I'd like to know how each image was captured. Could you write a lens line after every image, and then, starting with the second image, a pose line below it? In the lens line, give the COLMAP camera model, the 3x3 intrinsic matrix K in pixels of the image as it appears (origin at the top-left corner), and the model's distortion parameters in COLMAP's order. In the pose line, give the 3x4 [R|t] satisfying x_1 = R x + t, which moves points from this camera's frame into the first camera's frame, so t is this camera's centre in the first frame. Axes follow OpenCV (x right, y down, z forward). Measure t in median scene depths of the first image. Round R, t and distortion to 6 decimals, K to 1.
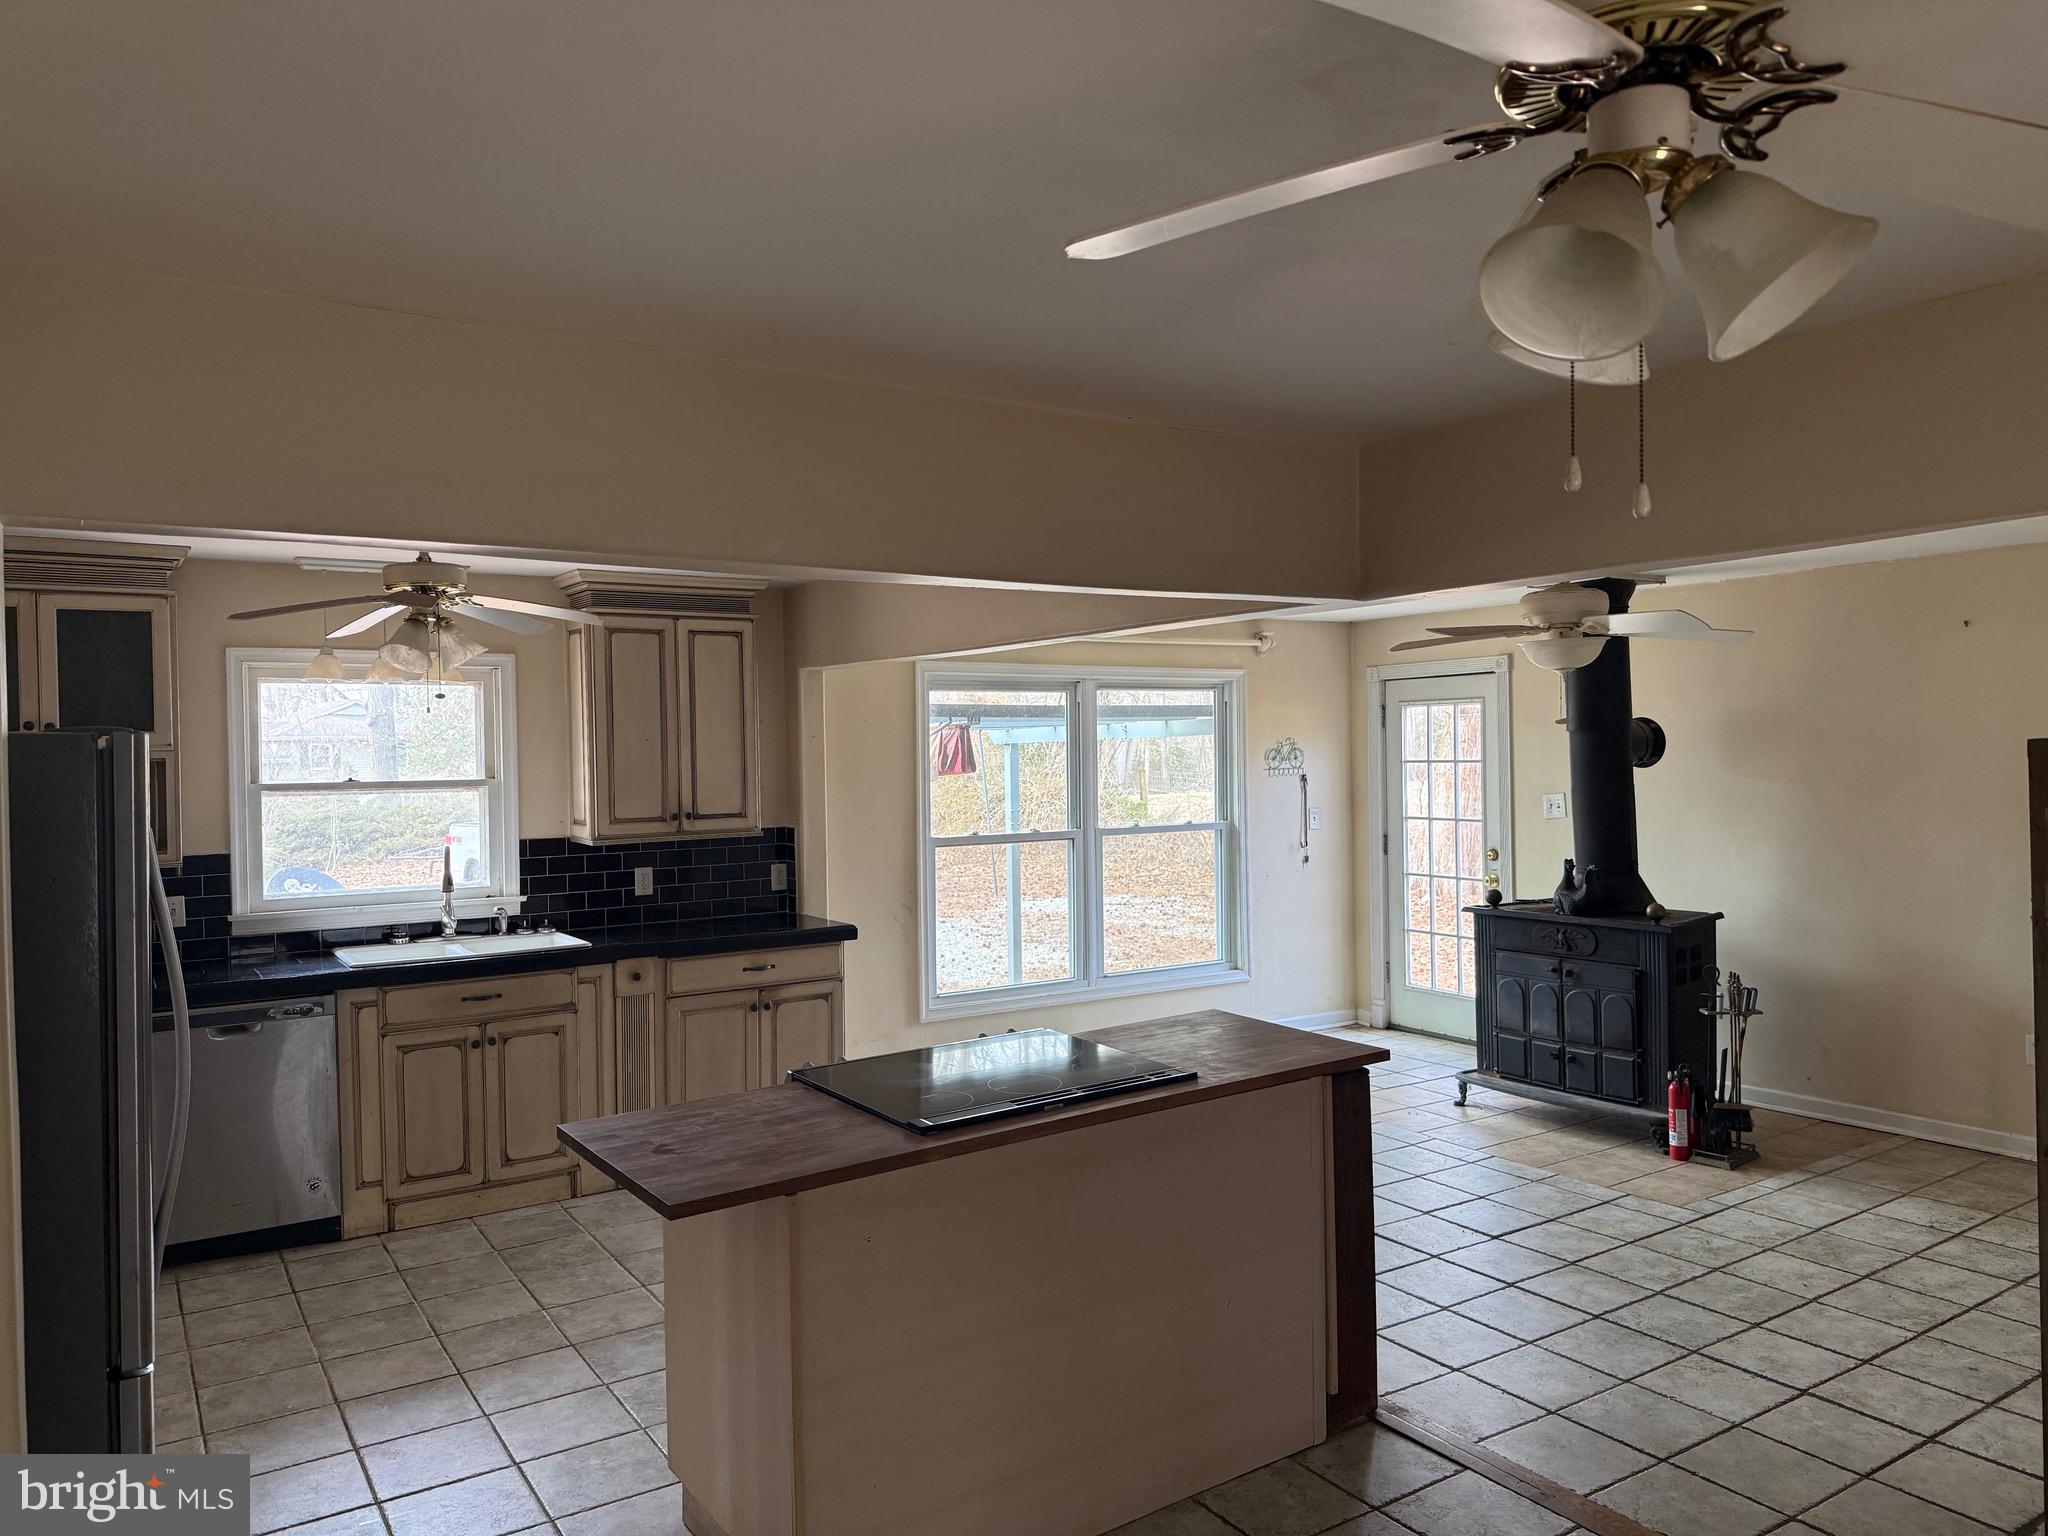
lens RADIAL K [[1447.2, 0, 1024.0], [0, 1447.2, 768.0], [0, 0, 1]] dist [0.099365, -0.115827]
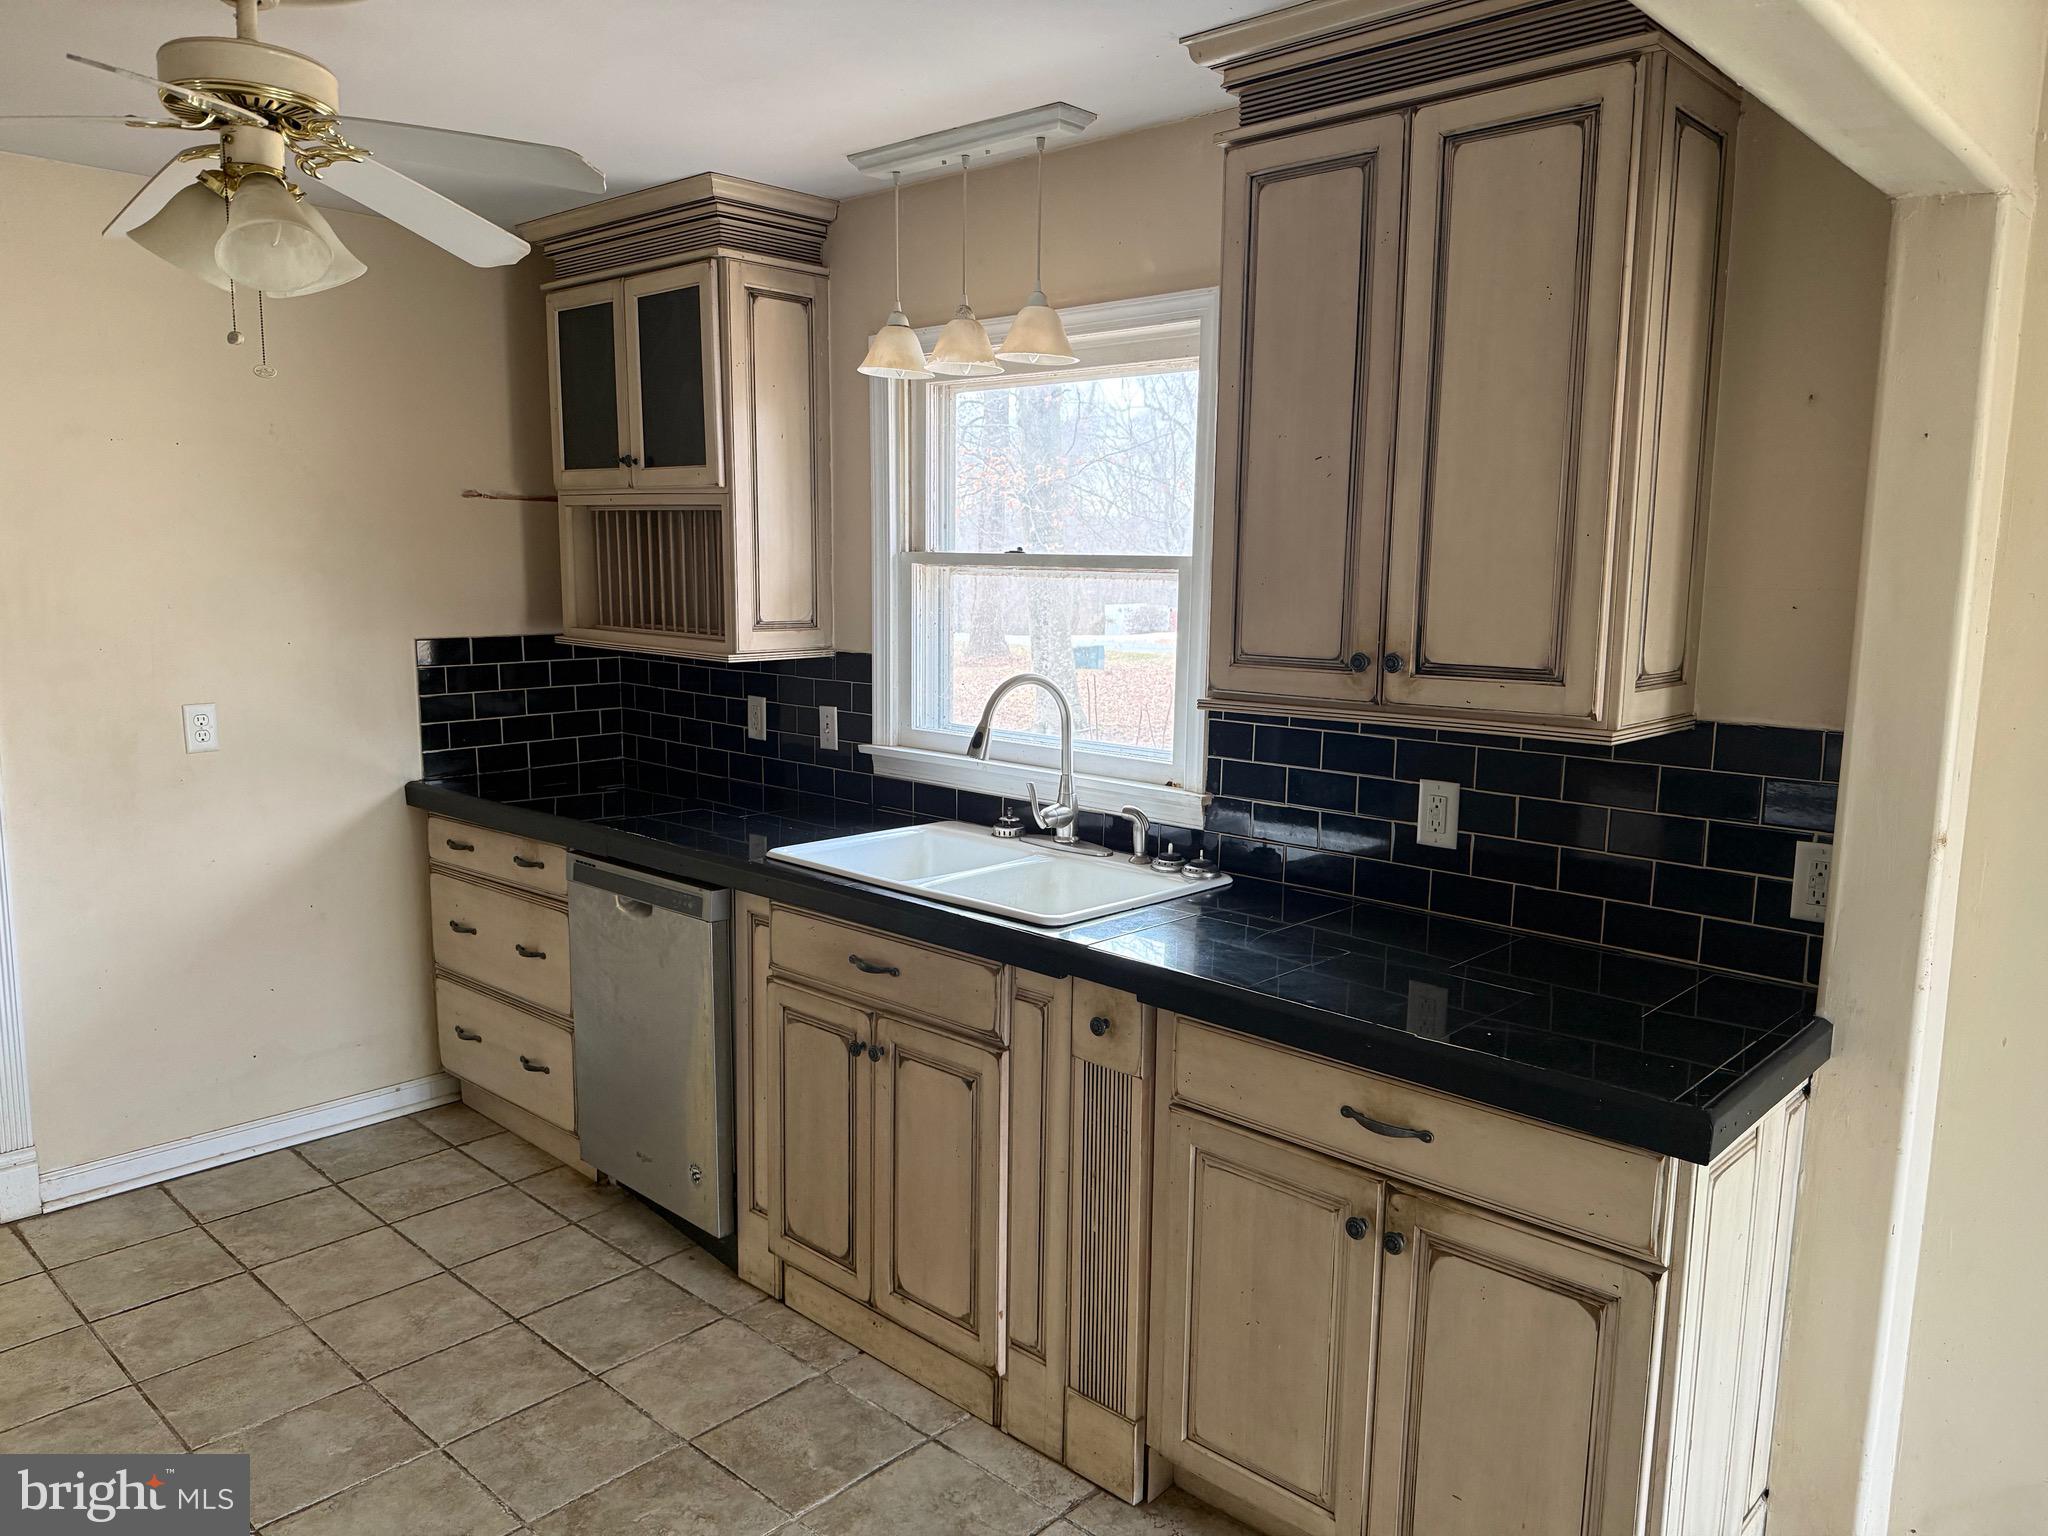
lens RADIAL K [[1447.2, 0, 1024.0], [0, 1447.2, 768.0], [0, 0, 1]] dist [0.099365, -0.115827]
pose [[0.238609, 0.153817, -0.958857, 0.121474], [-0.036882, 0.988099, 0.149330, 0.007849], [0.970415, -0.000267, 0.241442, 0.890484]]
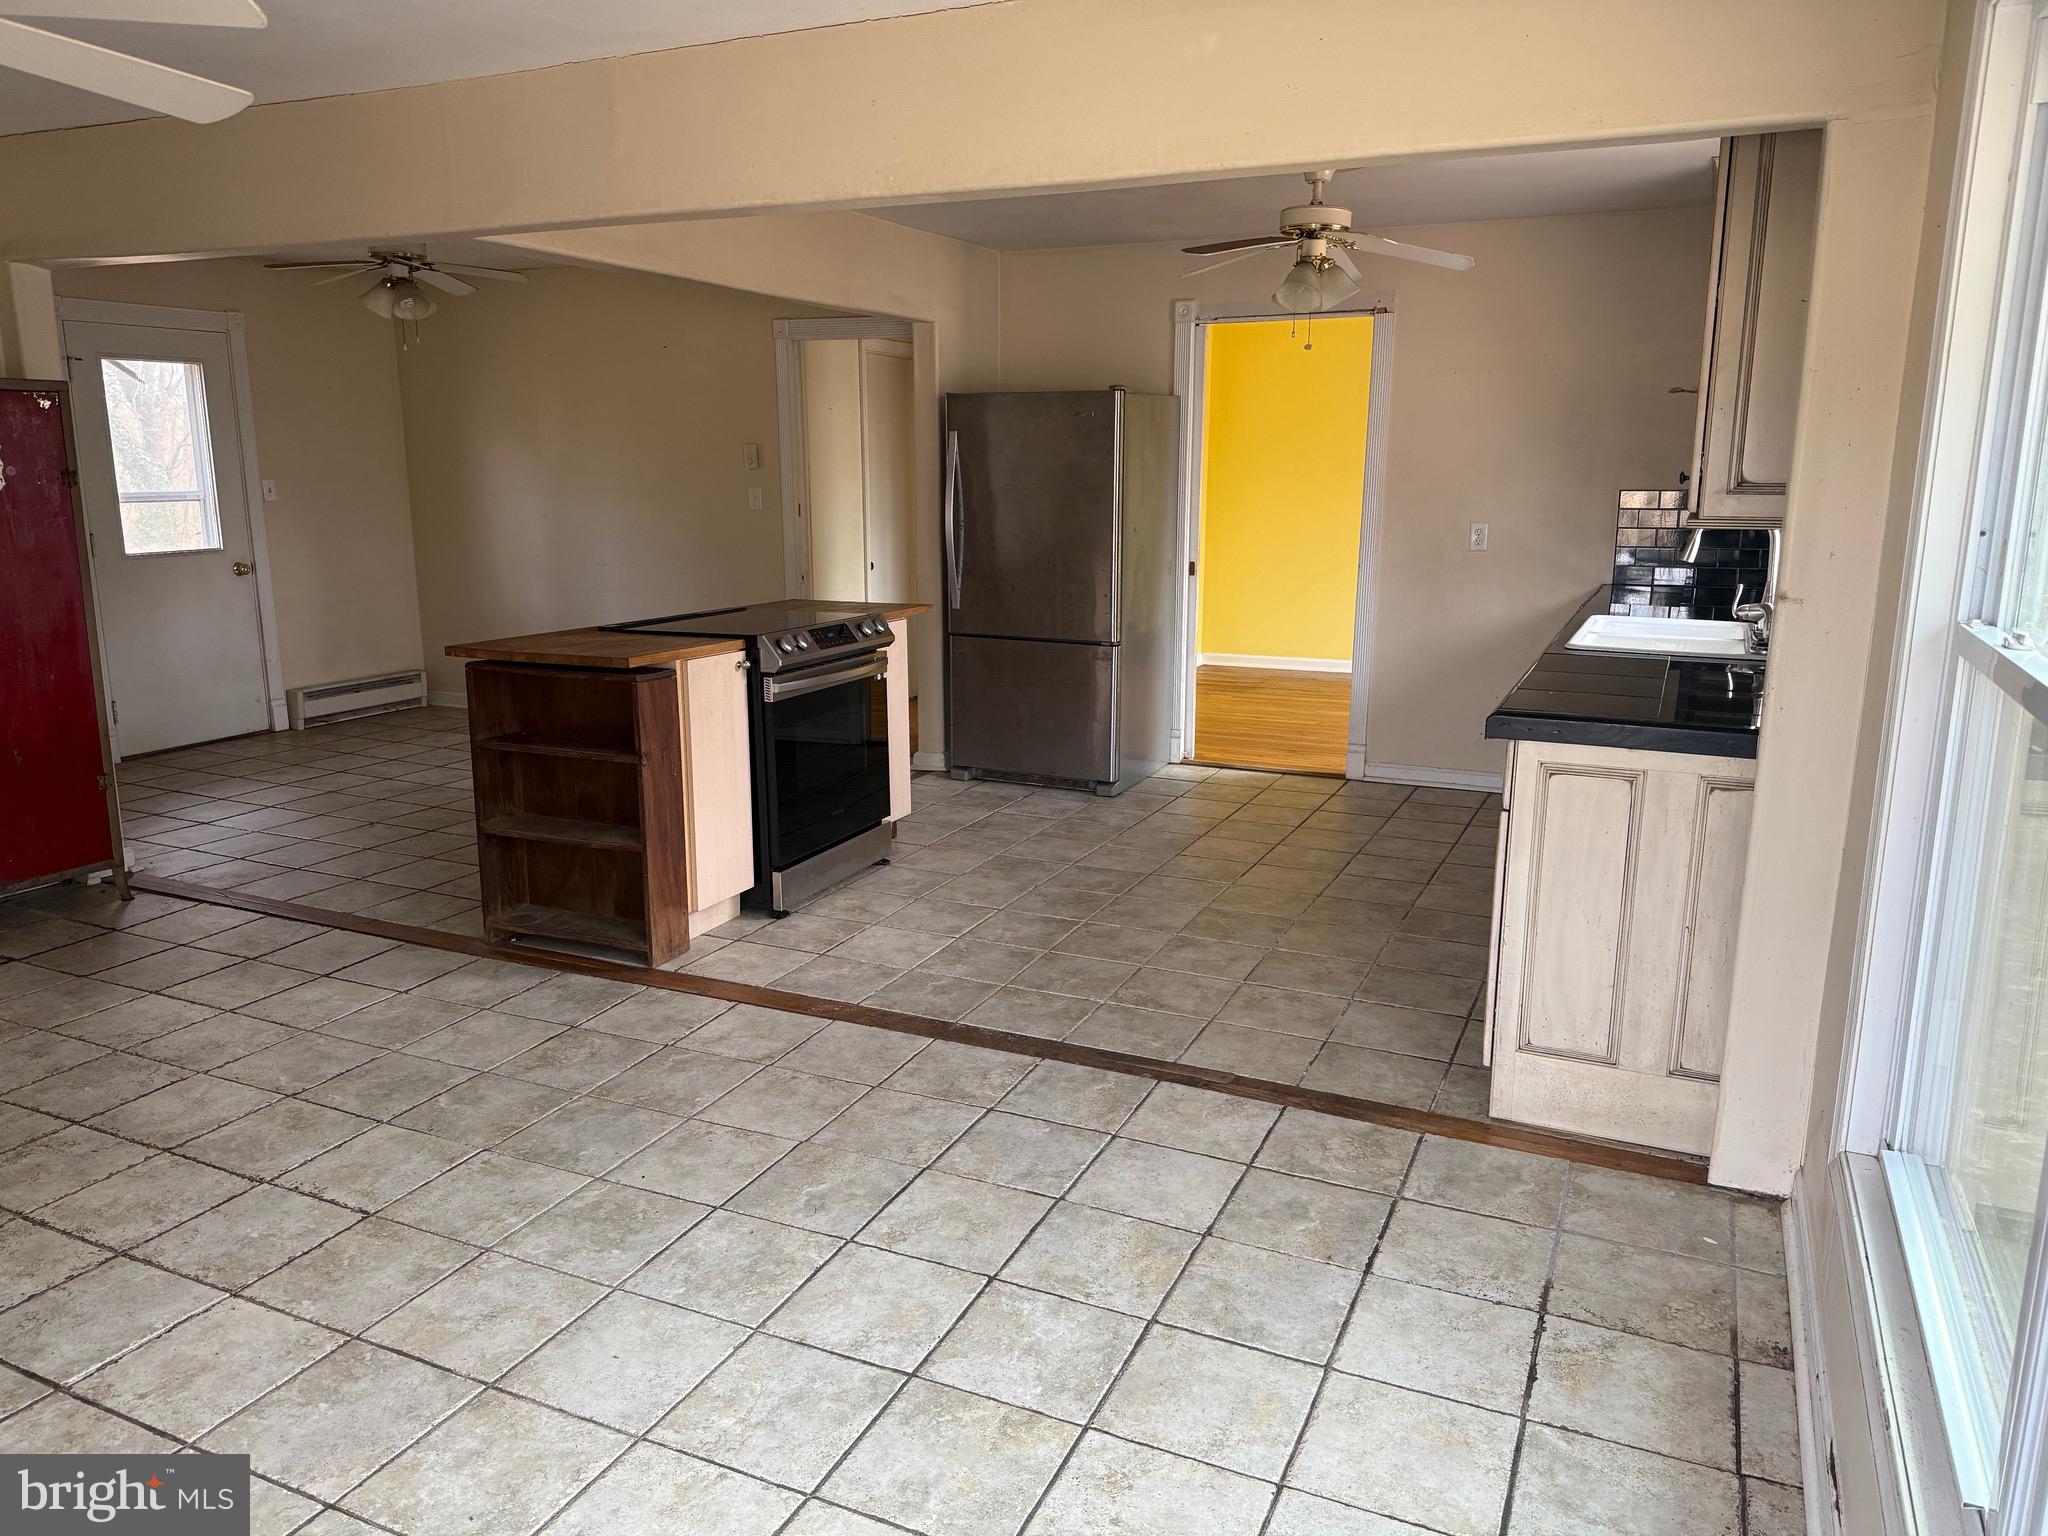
lens RADIAL K [[1447.2, 0, 1024.0], [0, 1447.2, 768.0], [0, 0, 1]] dist [0.099365, -0.115827]
pose [[-0.850146, 0.121121, -0.512427, 0.314606], [0.000683, 0.973436, 0.228957, 0.013189], [0.526547, 0.194297, -0.827646, 1.487801]]
